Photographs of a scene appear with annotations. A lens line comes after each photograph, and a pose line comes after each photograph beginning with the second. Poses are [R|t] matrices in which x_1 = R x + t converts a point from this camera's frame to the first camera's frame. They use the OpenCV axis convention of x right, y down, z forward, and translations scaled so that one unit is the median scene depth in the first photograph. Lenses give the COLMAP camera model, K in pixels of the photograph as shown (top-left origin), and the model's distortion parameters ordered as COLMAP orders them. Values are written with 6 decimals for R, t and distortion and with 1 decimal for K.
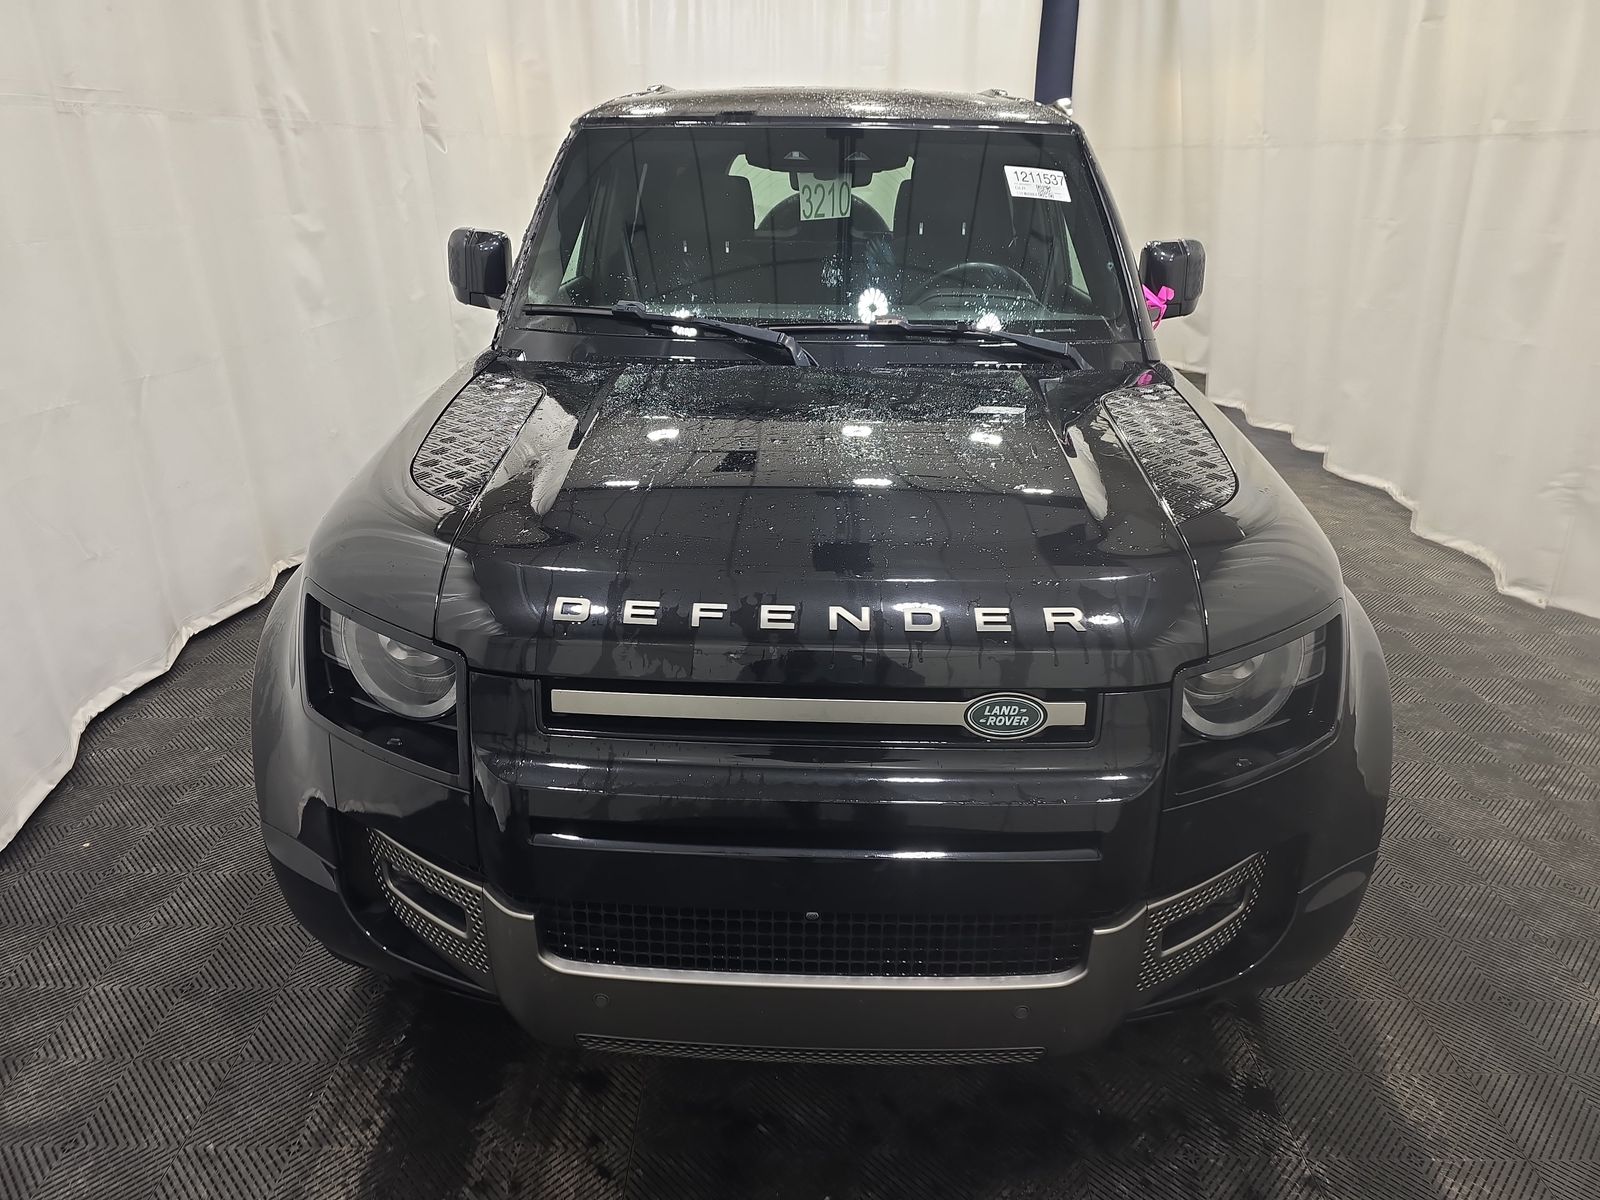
lens RADIAL K [[1082.6, 0, 800.0], [0, 1082.6, 600.0], [0, 0, 1]] dist [0.004565, -0.003759]
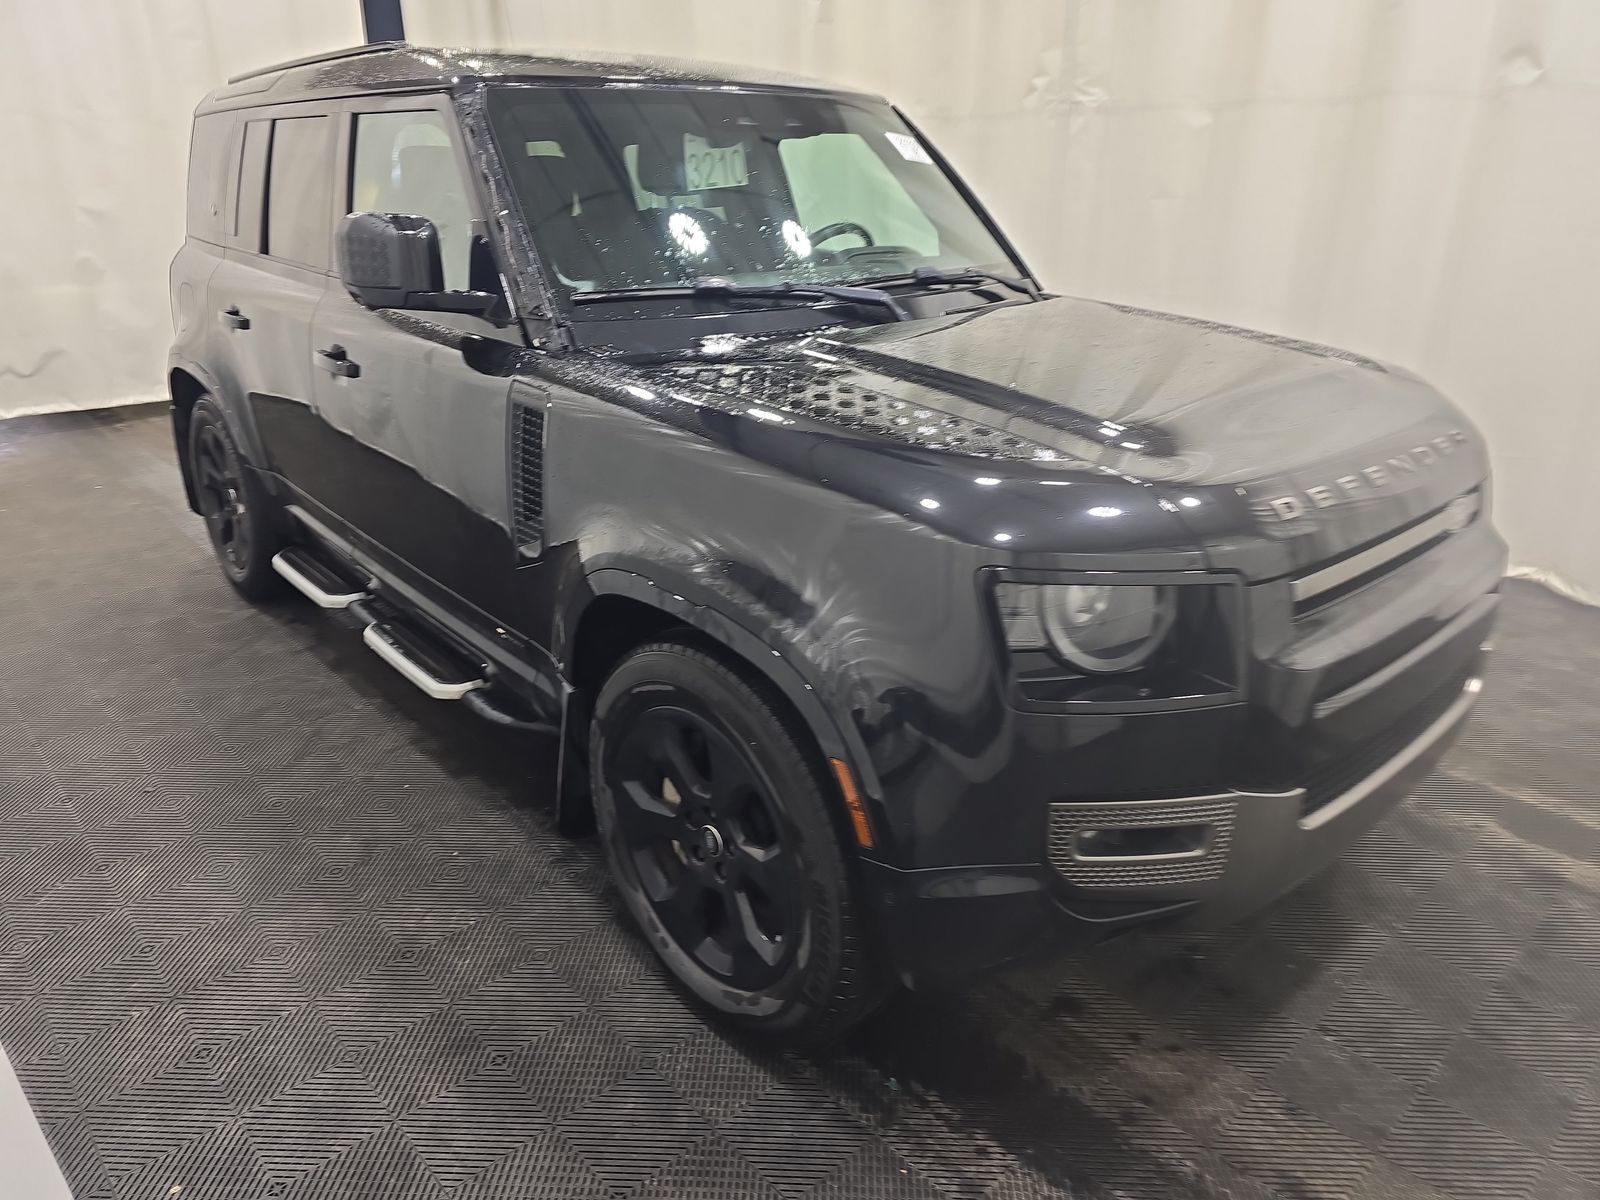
lens RADIAL K [[1082.6, 0, 800.0], [0, 1082.6, 600.0], [0, 0, 1]] dist [0.004565, -0.003759]
pose [[0.738382, -0.267704, 0.618972, -0.906003], [0.265816, 0.959061, 0.097695, -0.096498], [-0.619785, 0.092396, 0.779313, 0.310057]]
